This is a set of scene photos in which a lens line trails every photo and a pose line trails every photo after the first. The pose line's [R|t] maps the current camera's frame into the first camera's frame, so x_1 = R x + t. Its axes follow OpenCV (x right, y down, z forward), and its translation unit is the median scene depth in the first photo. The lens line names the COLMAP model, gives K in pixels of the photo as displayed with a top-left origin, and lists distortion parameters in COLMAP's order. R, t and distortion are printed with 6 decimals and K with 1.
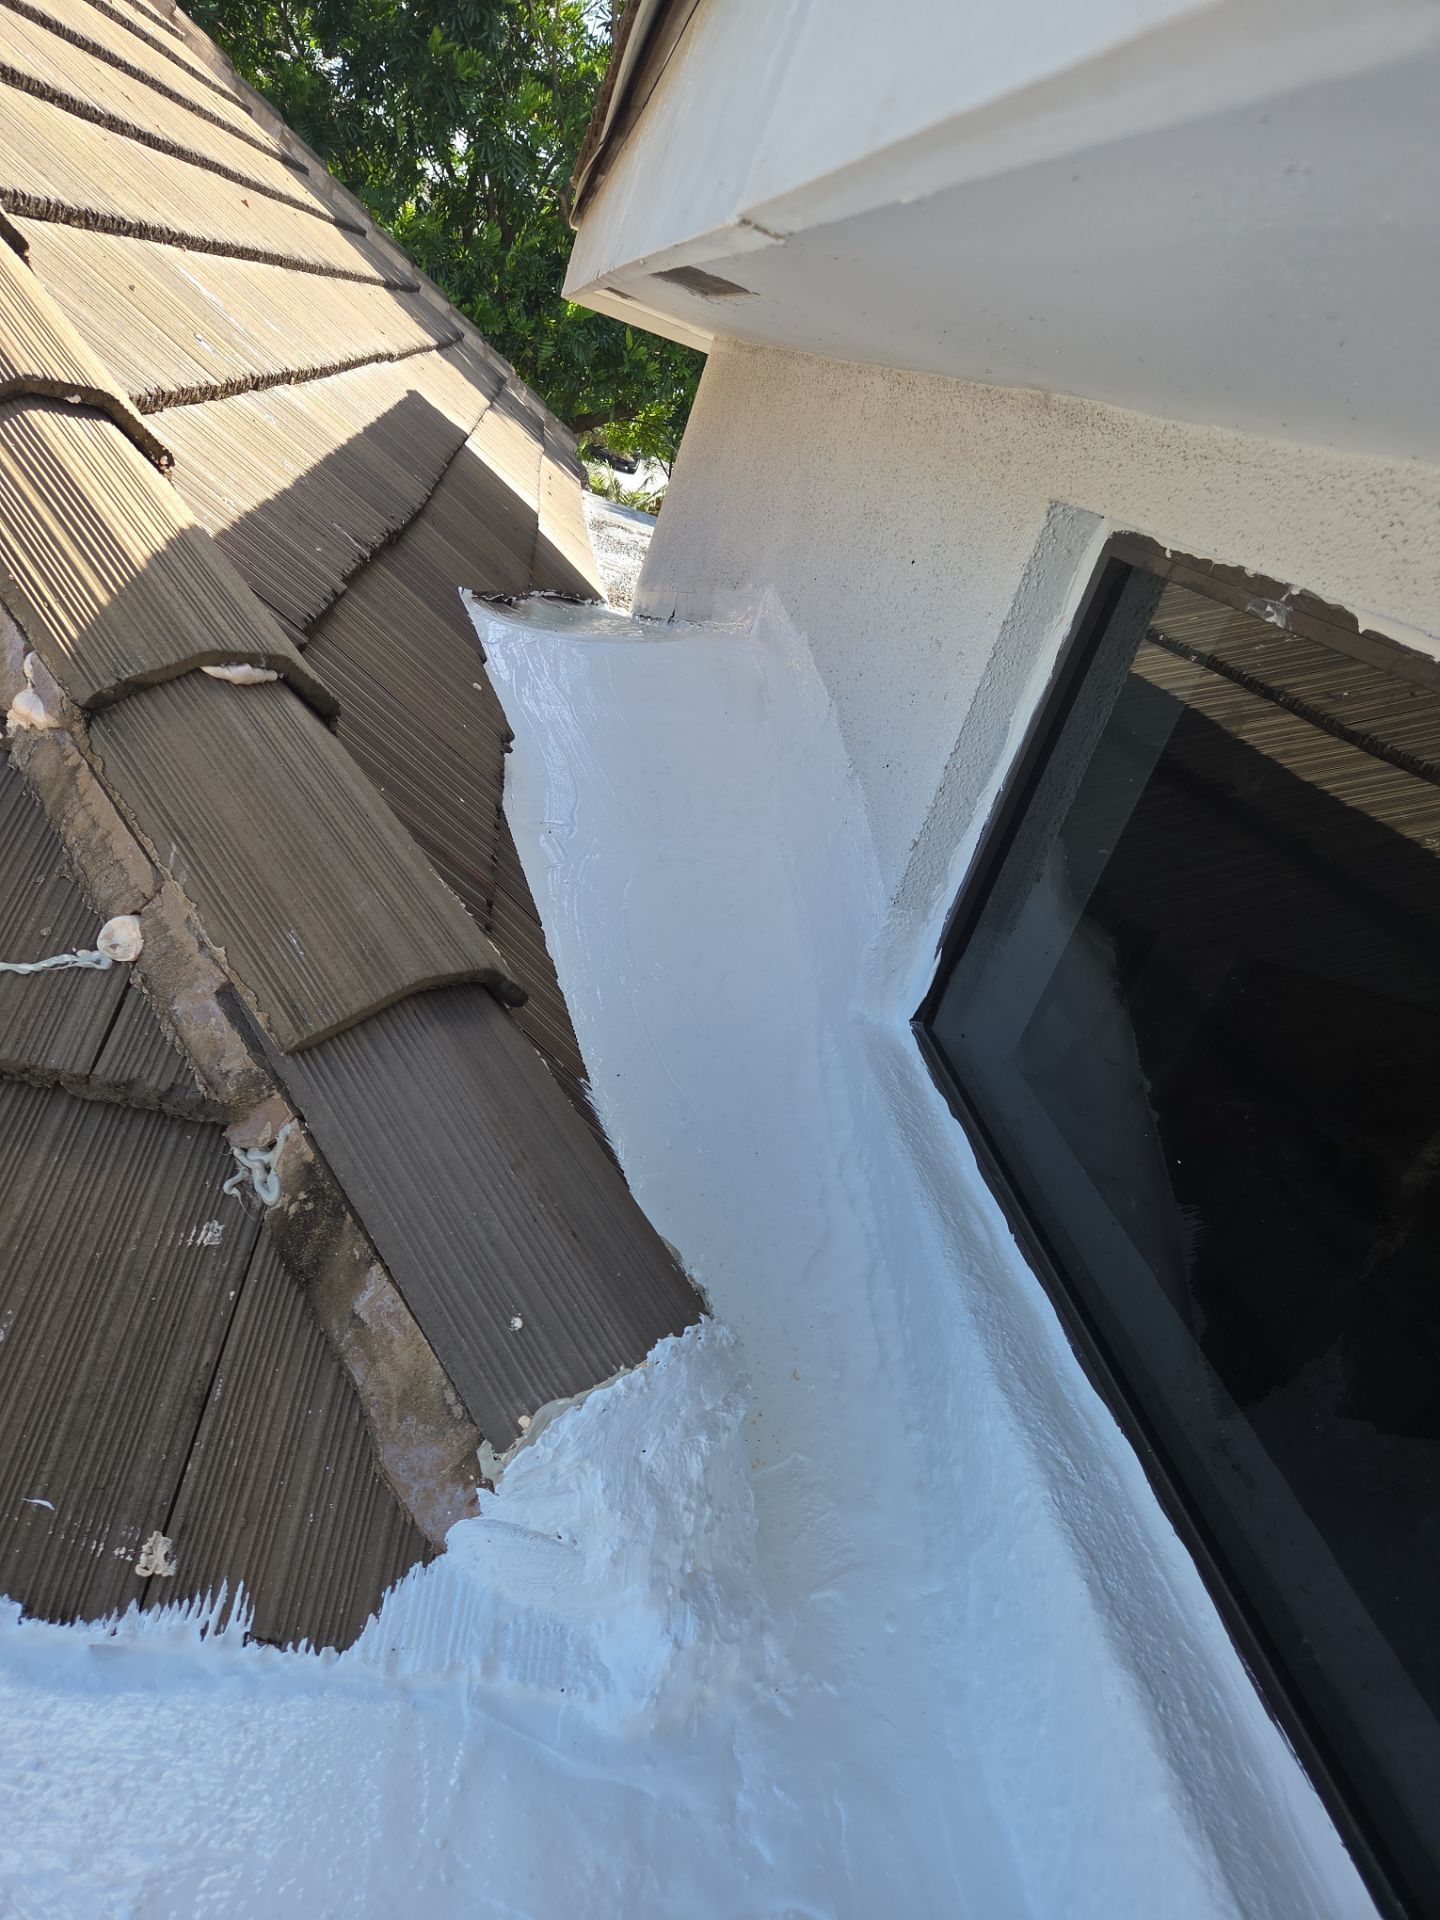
lens RADIAL K [[1125.2, 0, 740.8], [0, 1125.2, 1021.4], [0, 0, 1]] dist [0.060522, -0.028324]
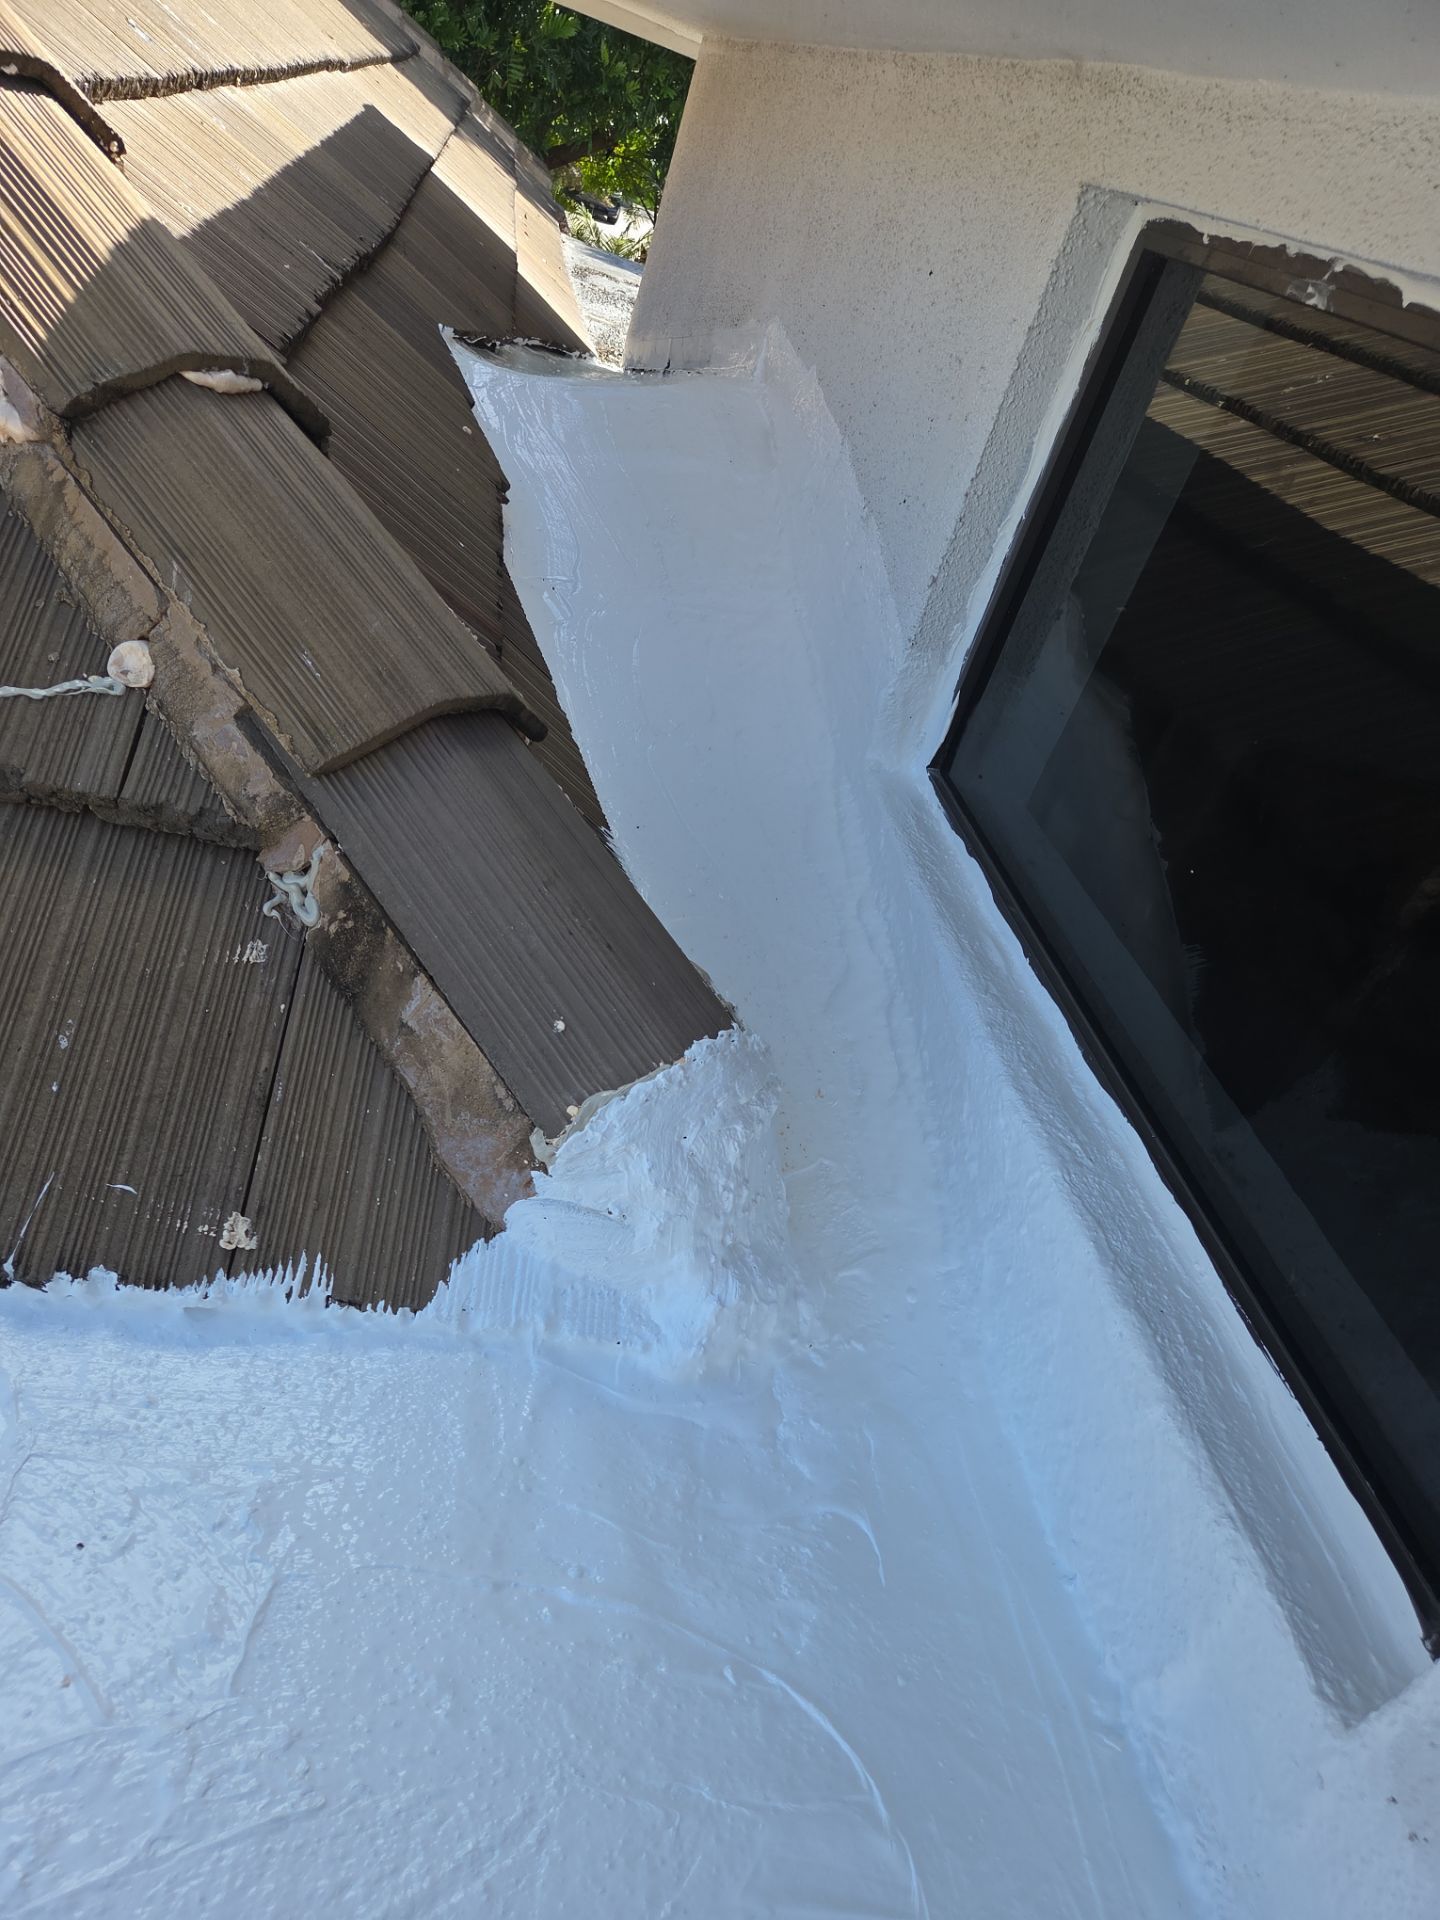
lens RADIAL K [[1113.8, 0, 745.1], [0, 1113.8, 1060.1], [0, 0, 1]] dist [0.082608, -0.055556]
pose [[0.999738, -0.020677, 0.009803, -0.036031], [0.018987, 0.988661, 0.148962, 0.145088], [-0.012772, -0.148736, 0.988794, -0.030543]]
